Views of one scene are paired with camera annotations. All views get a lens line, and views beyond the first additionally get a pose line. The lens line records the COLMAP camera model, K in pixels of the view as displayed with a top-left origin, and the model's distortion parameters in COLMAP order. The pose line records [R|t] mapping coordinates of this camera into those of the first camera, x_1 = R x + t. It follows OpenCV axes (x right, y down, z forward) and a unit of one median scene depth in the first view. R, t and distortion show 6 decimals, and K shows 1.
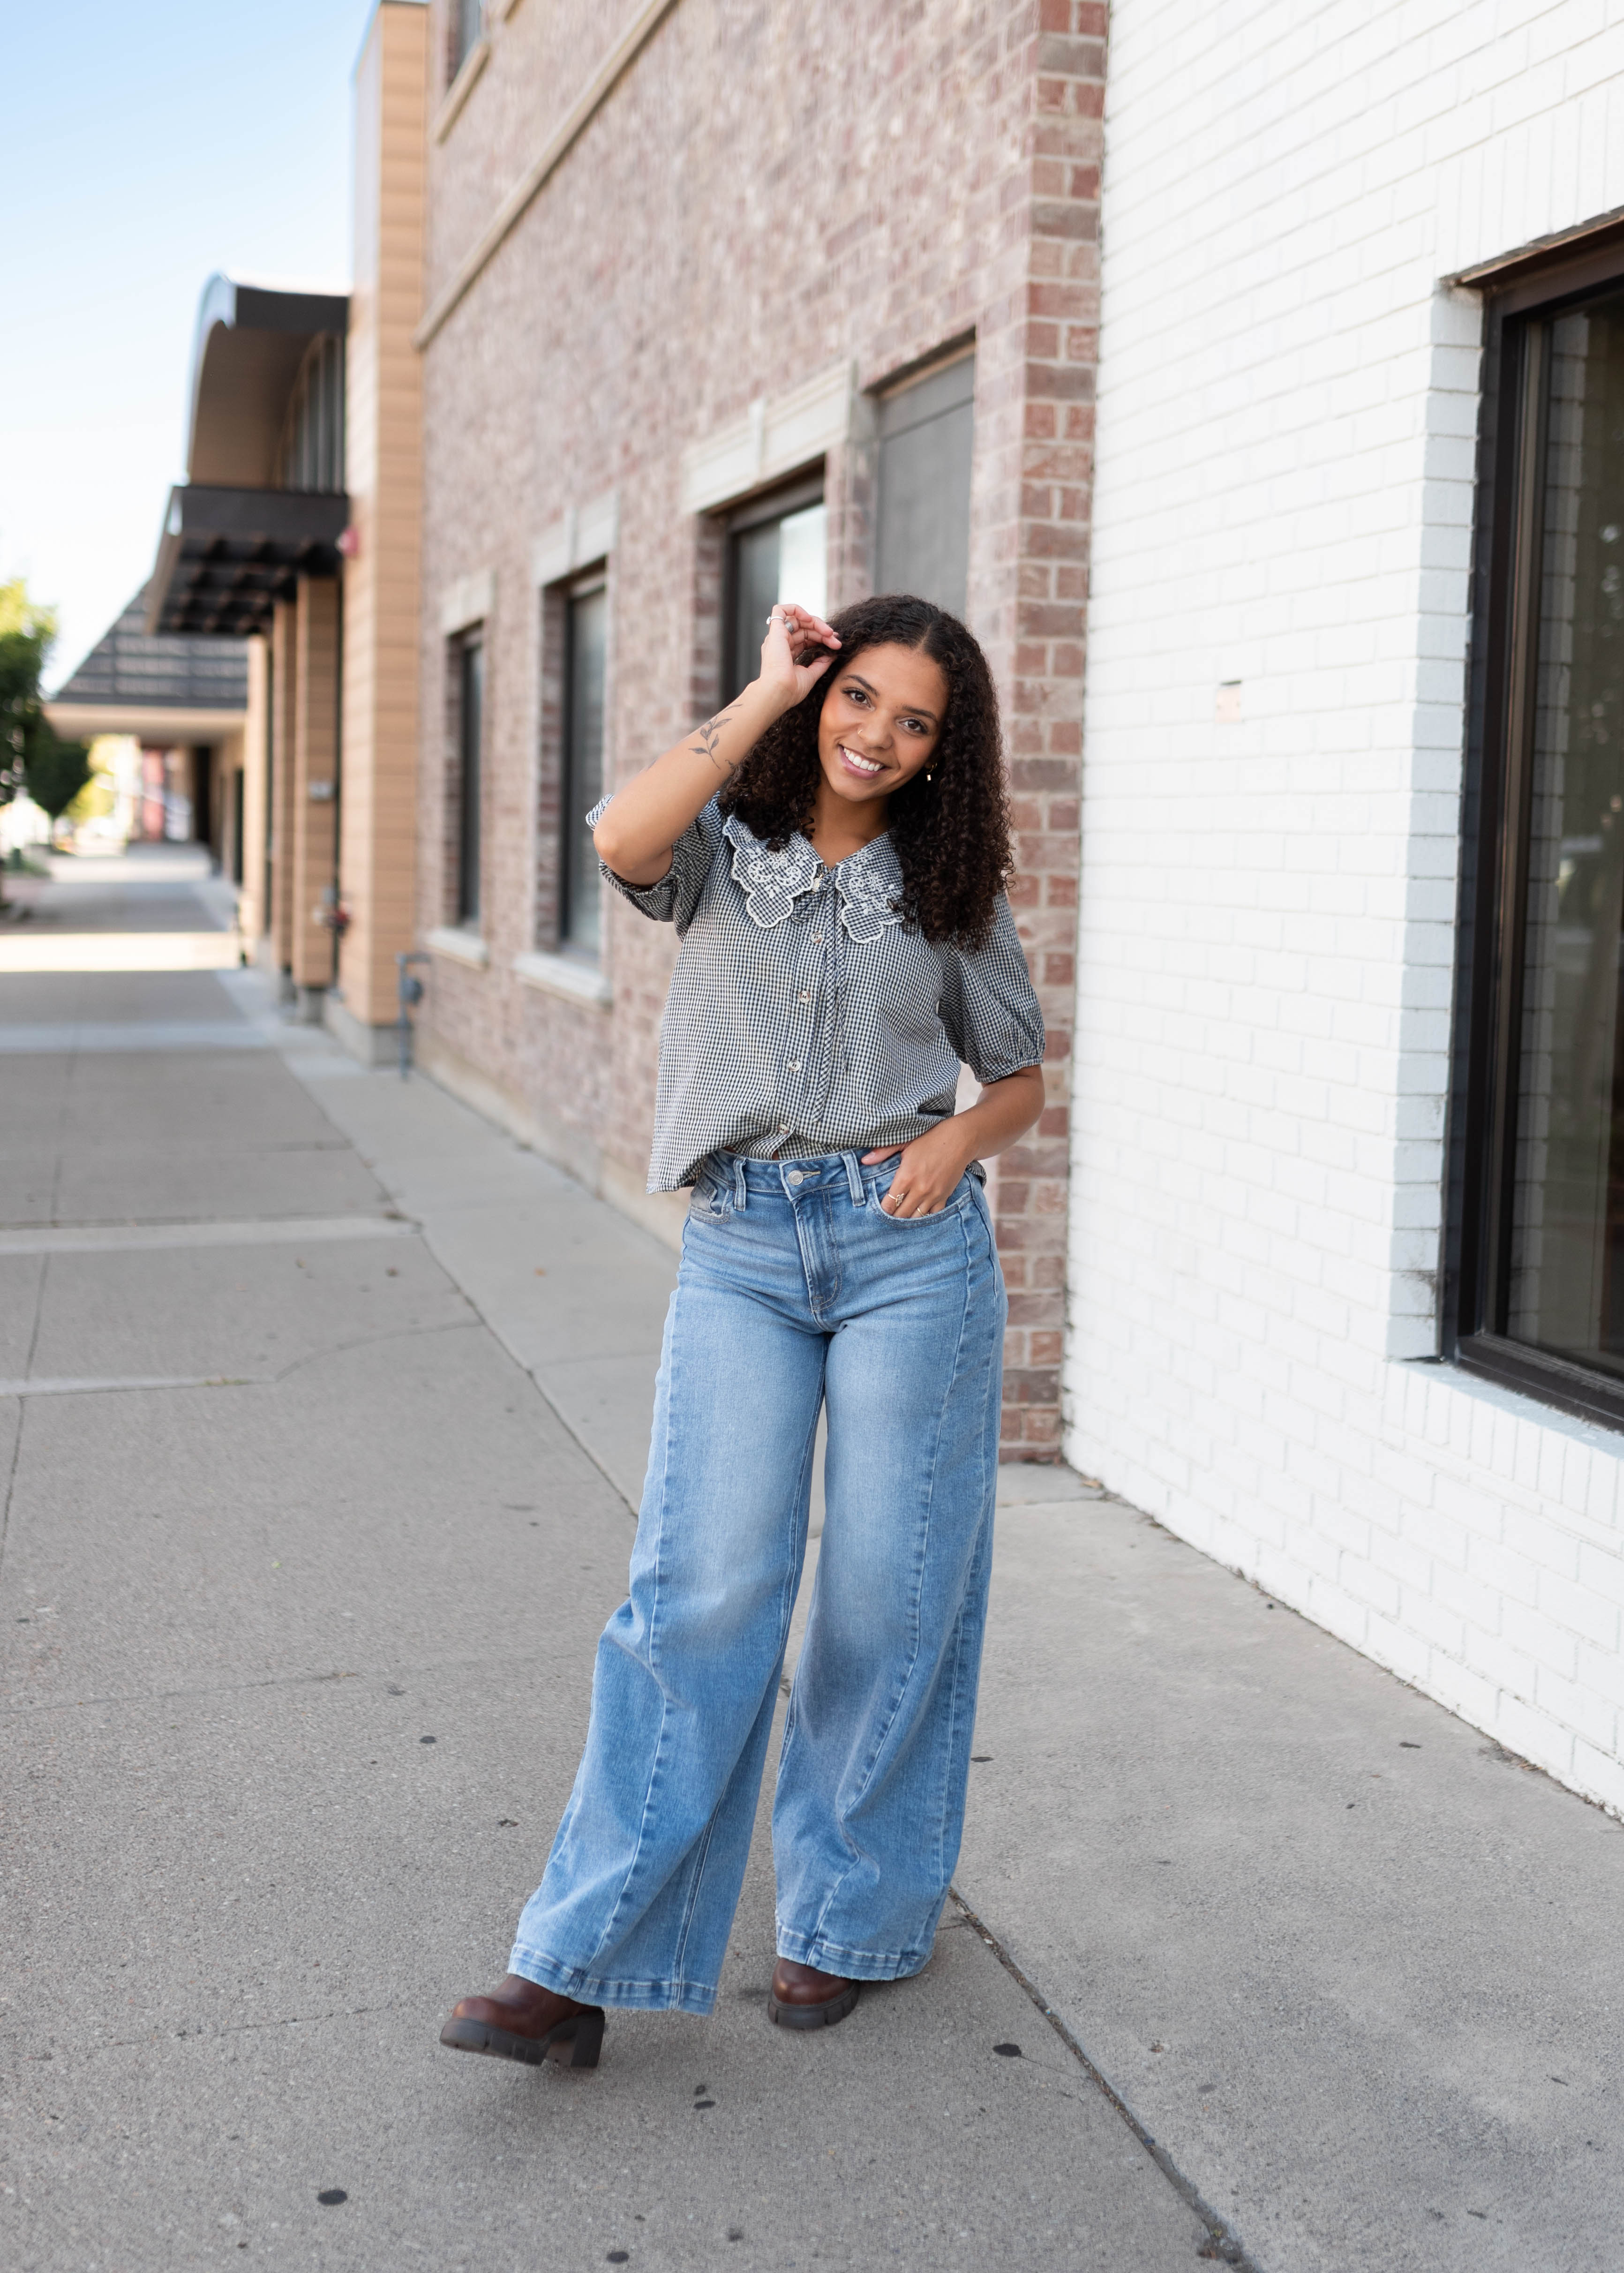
lens RADIAL K [[2737.2, 0, 829.2], [0, 2737.2, 1073.2], [0, 0, 1]] dist [-0.000846, 0.000108]
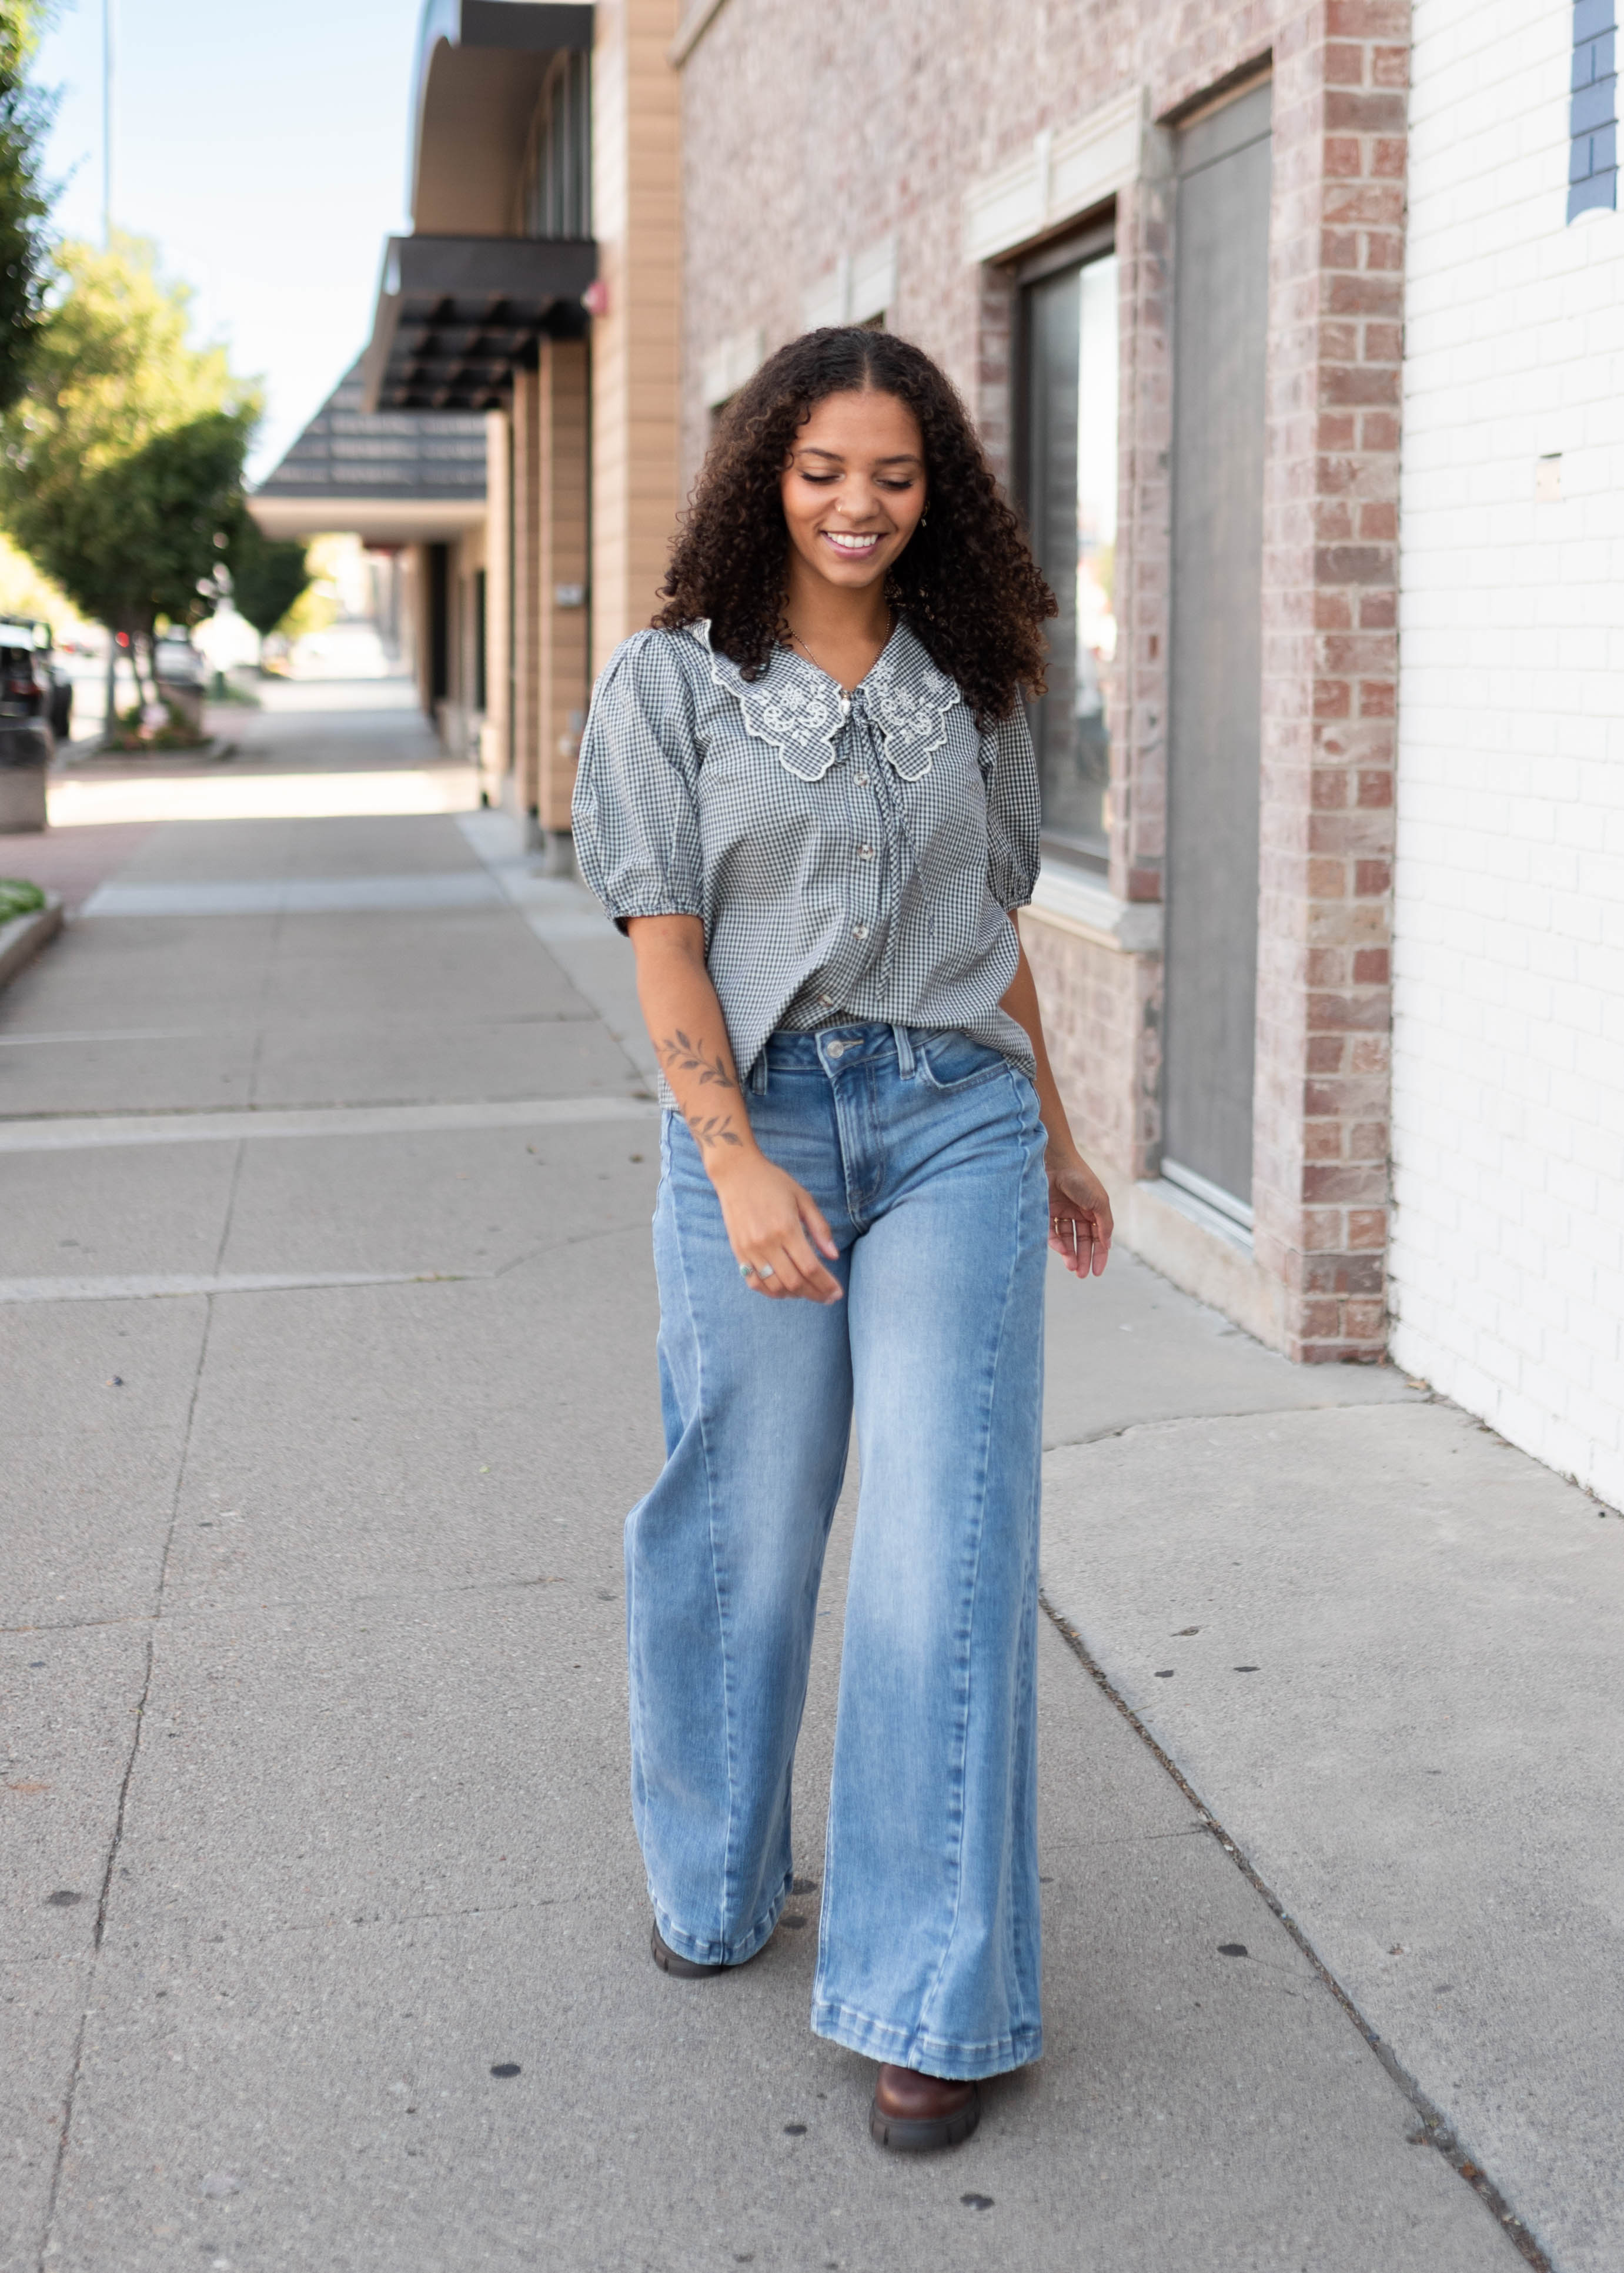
lens RADIAL K [[3504.4, 0, 913.4], [0, 3504.4, 920.6], [0, 0, 1]] dist [-0.002621, 0.014484]
pose [[0.995304, -0.011215, -0.096143, 0.044348], [0.010574, 0.999918, -0.007181, 0.009702], [0.096216, 0.006131, 0.995342, -0.112215]]
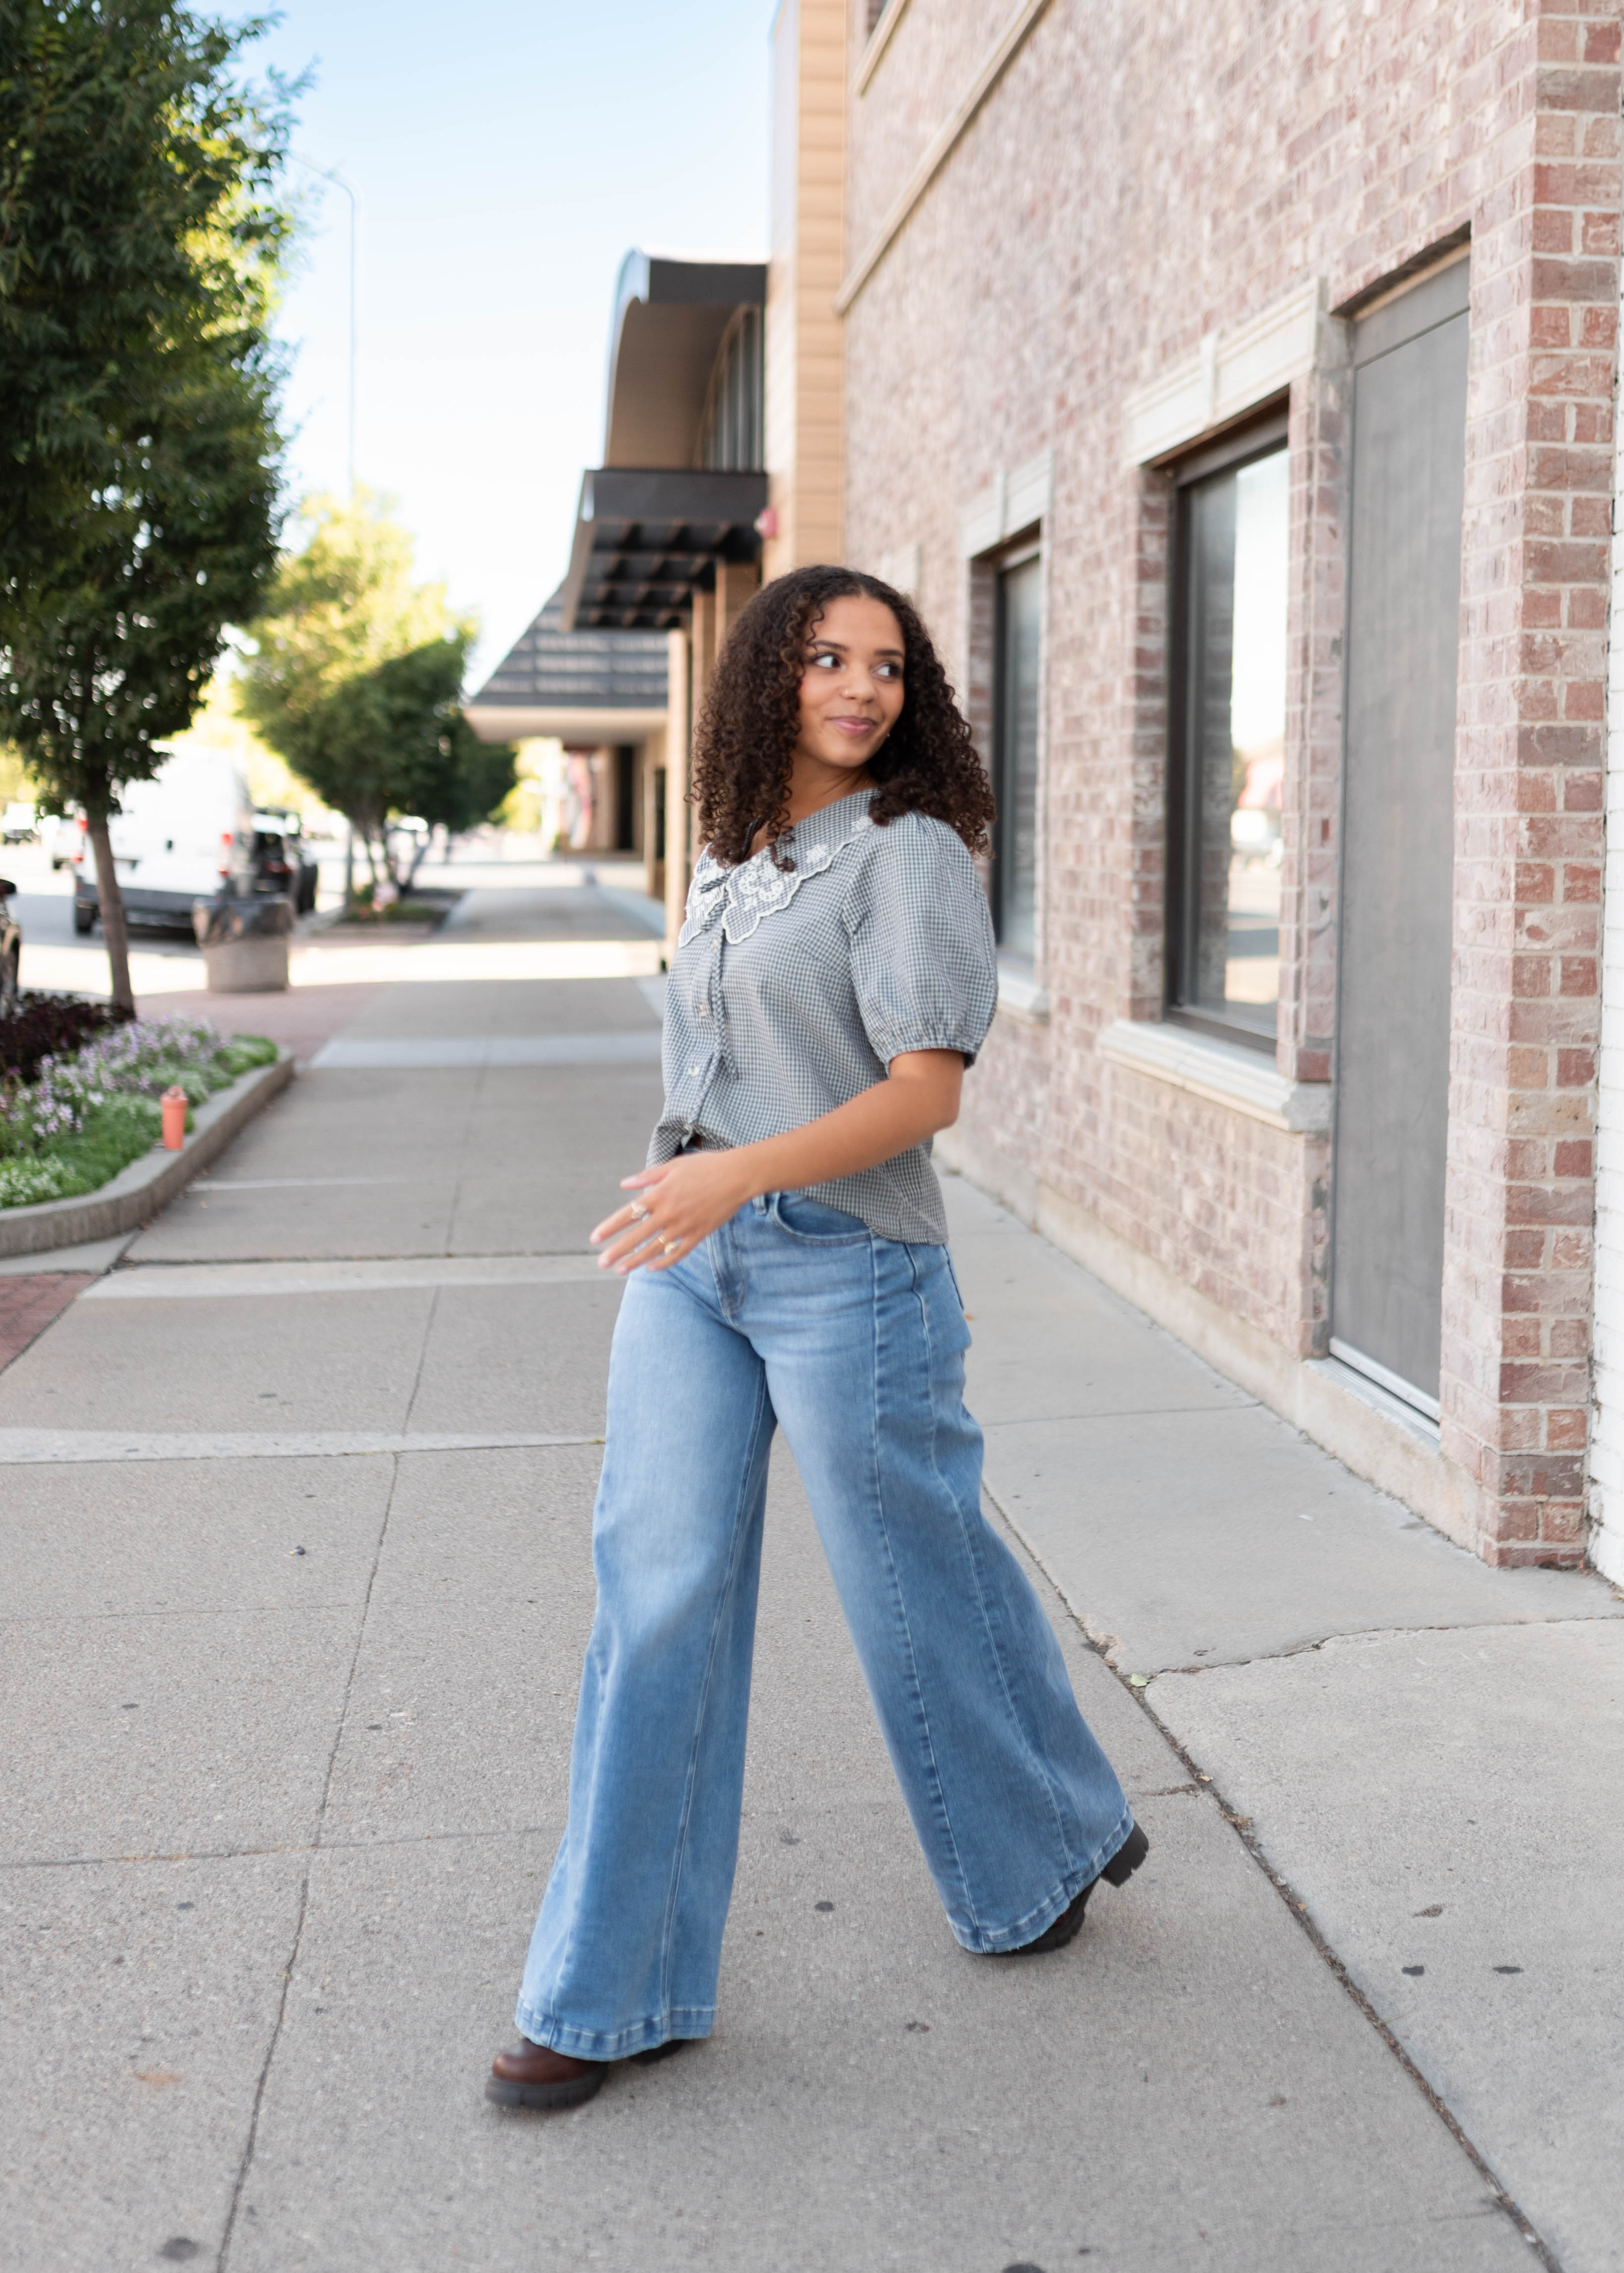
lens RADIAL K [[2827.7, 0, 780.3], [0, 2827.7, 980.7], [0, 0, 1]] dist [-0.002422, 0.007943]
pose [[0.984631, -0.006589, -0.174521, -0.005595], [0.000495, 0.999389, -0.034942, -0.006512], [0.174645, 0.034319, 0.984033, 0.104912]]
